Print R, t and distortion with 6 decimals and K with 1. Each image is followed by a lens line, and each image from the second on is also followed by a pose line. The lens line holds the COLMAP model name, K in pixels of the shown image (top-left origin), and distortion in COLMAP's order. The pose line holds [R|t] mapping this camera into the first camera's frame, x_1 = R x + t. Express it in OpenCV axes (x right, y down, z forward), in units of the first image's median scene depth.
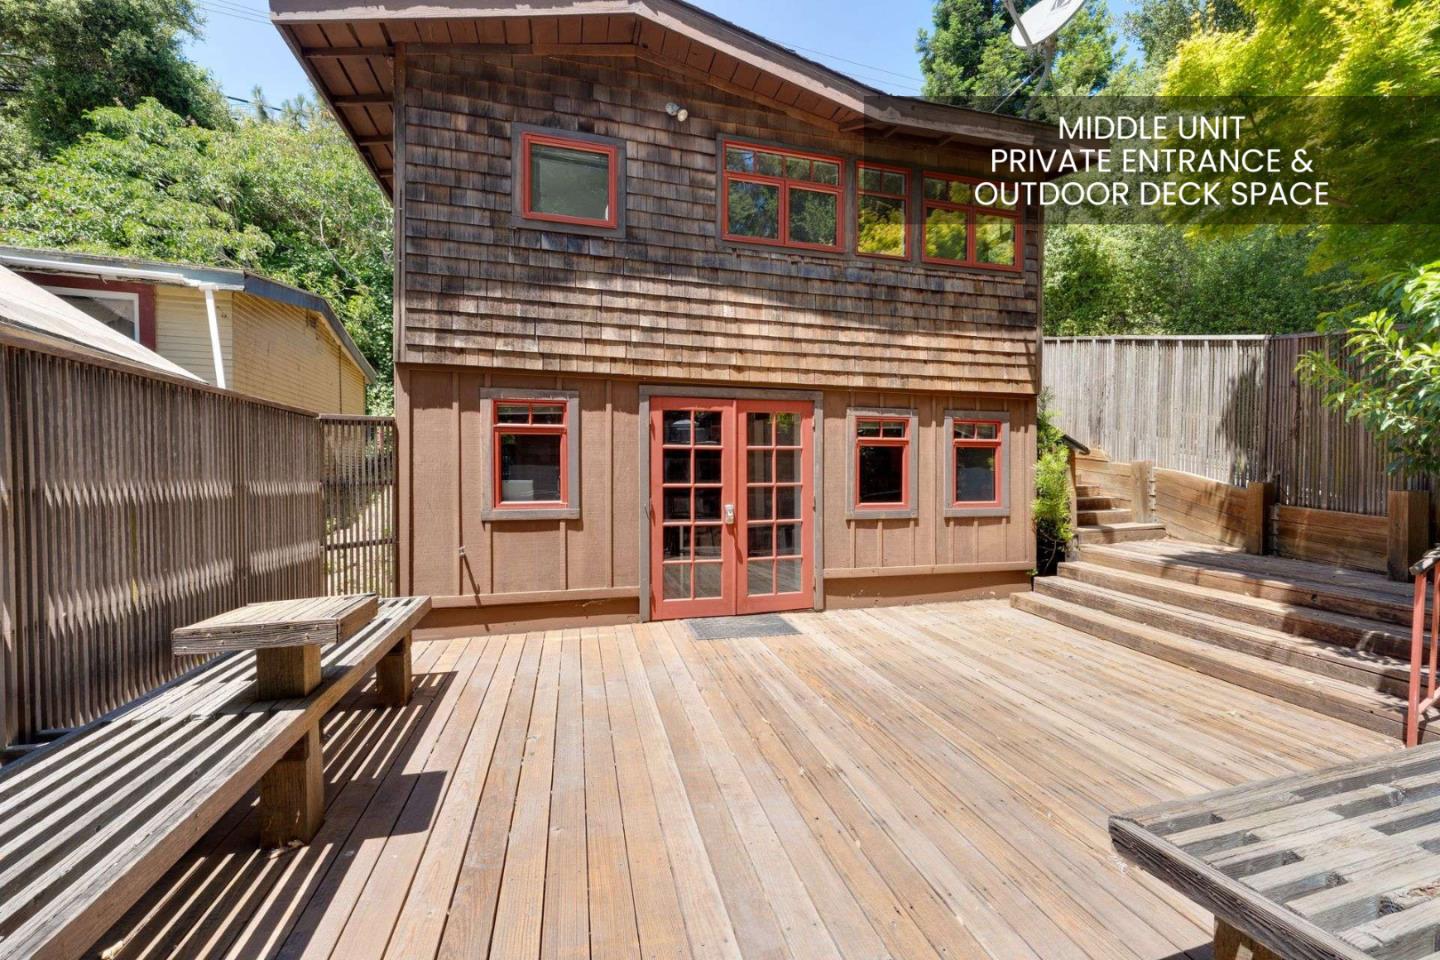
lens RADIAL K [[574.9, 0, 724.0], [0, 574.9, 489.9], [0, 0, 1]] dist [0.000286, 0.000020]
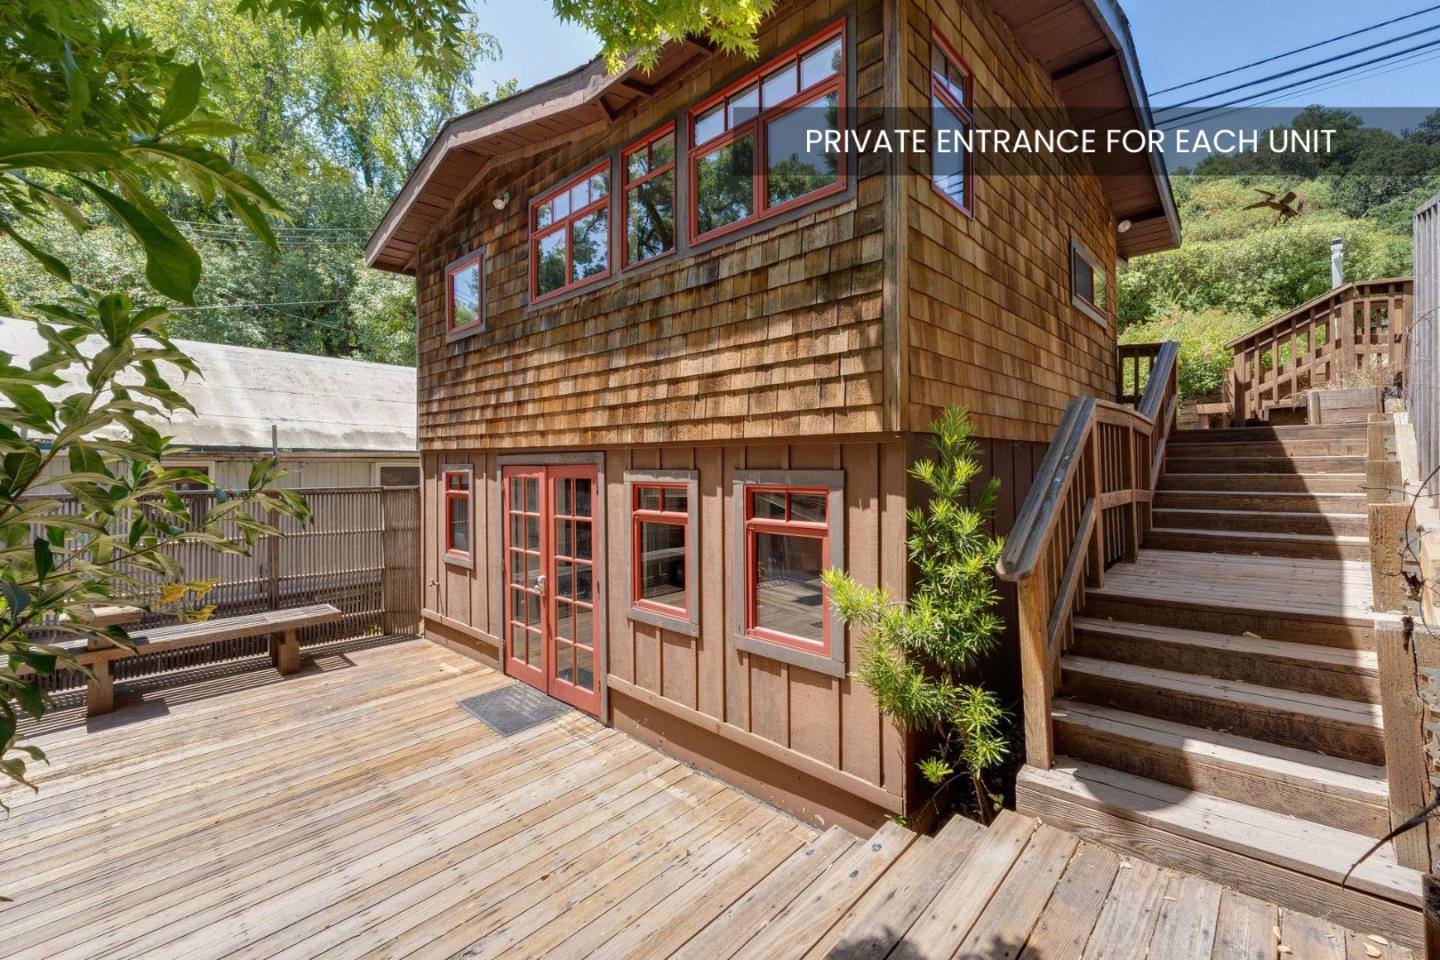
lens RADIAL K [[591.8, 0, 717.8], [0, 591.8, 469.2], [0, 0, 1]] dist [0.000851, 0.000034]
pose [[0.532435, -0.000153, -0.846471, 0.930731], [-0.024687, 0.999572, -0.015709, -0.133647], [0.846111, 0.029261, 0.532203, 0.673643]]
